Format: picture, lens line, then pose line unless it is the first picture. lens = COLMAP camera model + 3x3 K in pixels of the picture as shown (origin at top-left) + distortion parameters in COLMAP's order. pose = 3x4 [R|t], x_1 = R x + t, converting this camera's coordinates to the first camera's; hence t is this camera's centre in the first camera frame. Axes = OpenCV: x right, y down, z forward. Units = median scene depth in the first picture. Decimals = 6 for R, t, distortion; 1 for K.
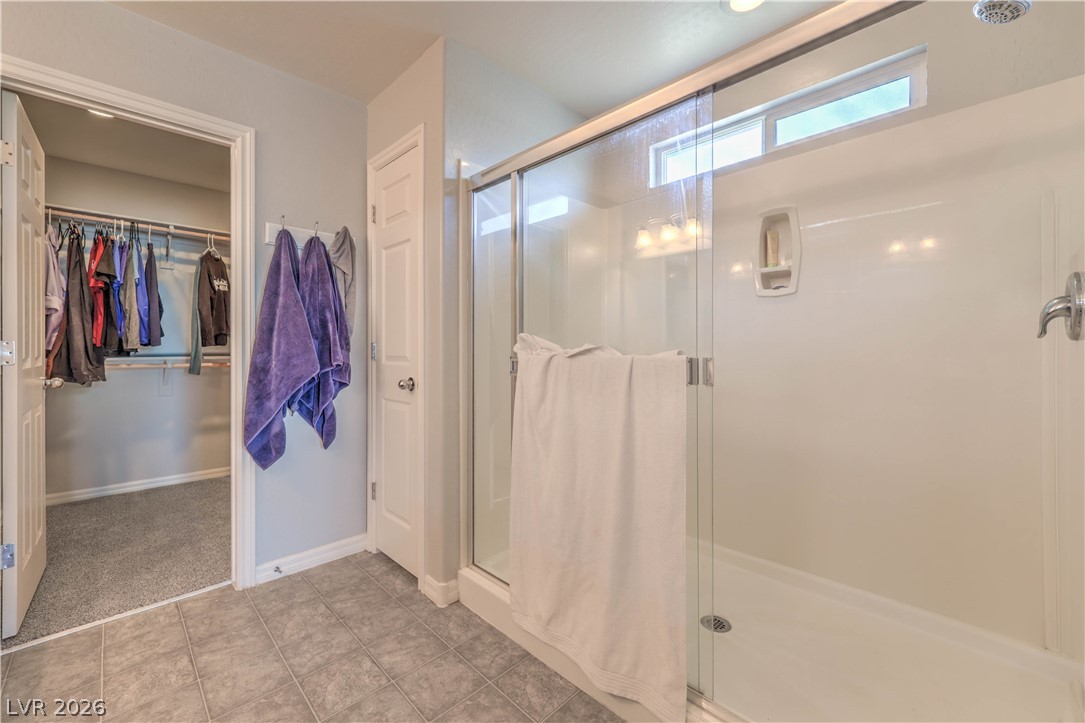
lens RADIAL K [[434.5, 0, 537.3], [0, 434.5, 354.7], [0, 0, 1]] dist [-0.000435, -0.000157]
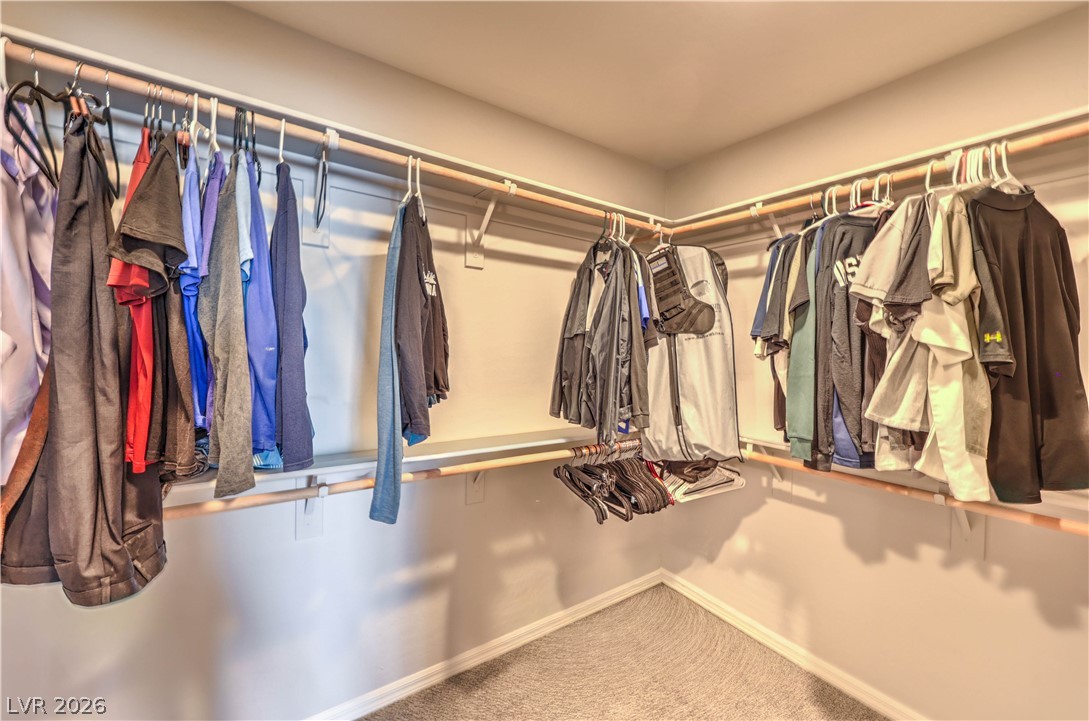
lens RADIAL K [[436.1, 0, 550.7], [0, 436.1, 358.3], [0, 0, 1]] dist [-0.000435, -0.000157]
pose [[0.986887, 0.007206, -0.161254, -0.638404], [-0.008152, 0.999953, -0.005211, -0.101538], [0.161209, 0.006457, 0.986899, 0.708239]]
